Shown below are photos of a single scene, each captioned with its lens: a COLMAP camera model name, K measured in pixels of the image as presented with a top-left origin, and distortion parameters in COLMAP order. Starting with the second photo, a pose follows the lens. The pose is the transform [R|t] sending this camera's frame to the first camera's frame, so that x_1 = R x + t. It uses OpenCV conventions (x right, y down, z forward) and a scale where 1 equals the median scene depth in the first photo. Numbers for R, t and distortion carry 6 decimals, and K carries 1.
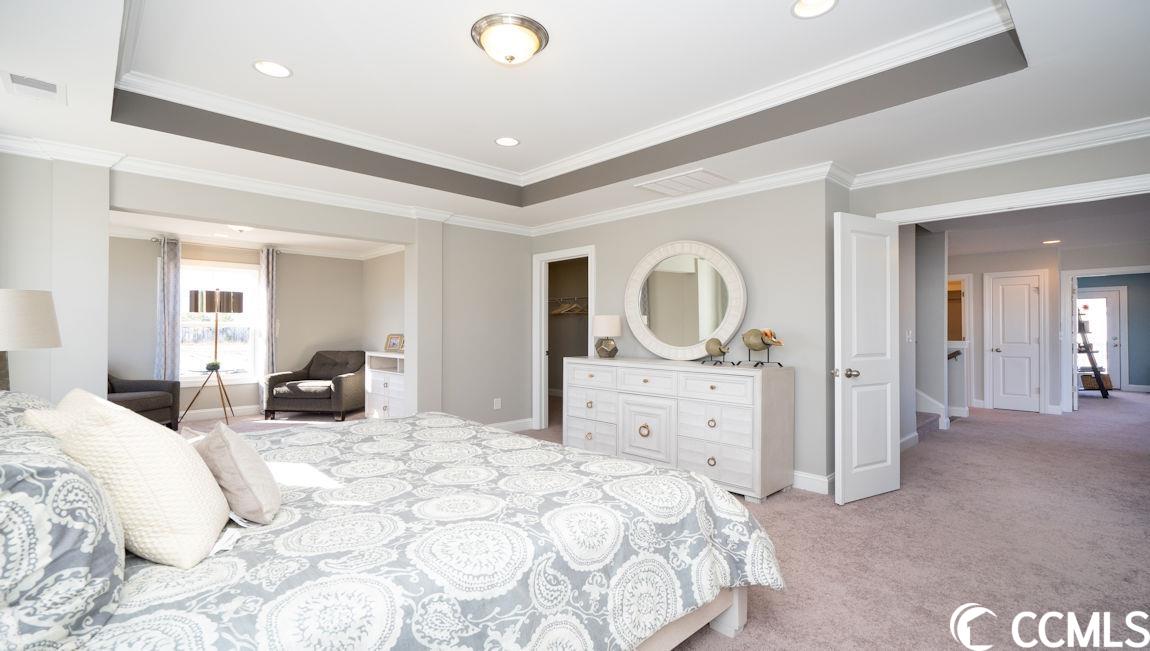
lens RADIAL K [[514.1, 0, 575.0], [0, 514.1, 325.5], [0, 0, 1]] dist [0.002070, 0.000312]
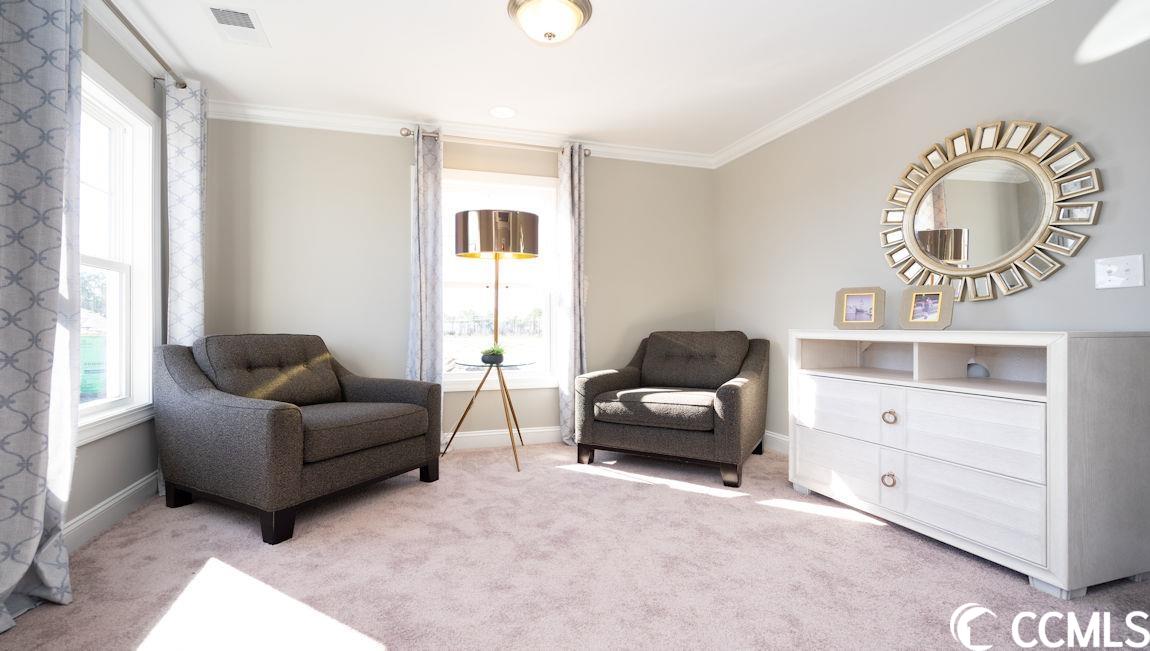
lens RADIAL K [[554.5, 0, 575.0], [0, 554.5, 325.5], [0, 0, 1]] dist [-0.003595, -0.000342]
pose [[0.894413, -0.010833, -0.447110, -0.365339], [0.013442, 0.999906, 0.002662, 0.046656], [0.447040, -0.008391, 0.894475, 0.518999]]
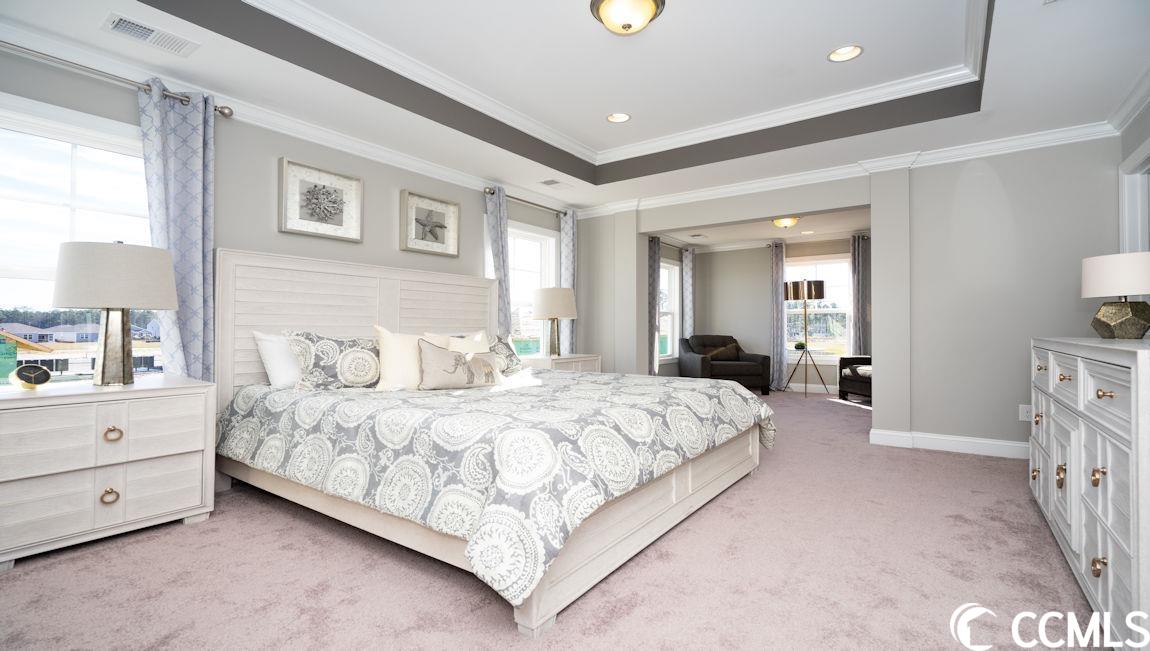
lens RADIAL K [[516.9, 0, 575.0], [0, 516.9, 325.5], [0, 0, 1]] dist [0.000494, 0.000049]
pose [[0.182518, -0.007889, -0.983171, 0.344412], [0.008800, 0.999941, -0.006390, 0.033946], [0.983163, -0.007486, 0.182576, 0.278598]]
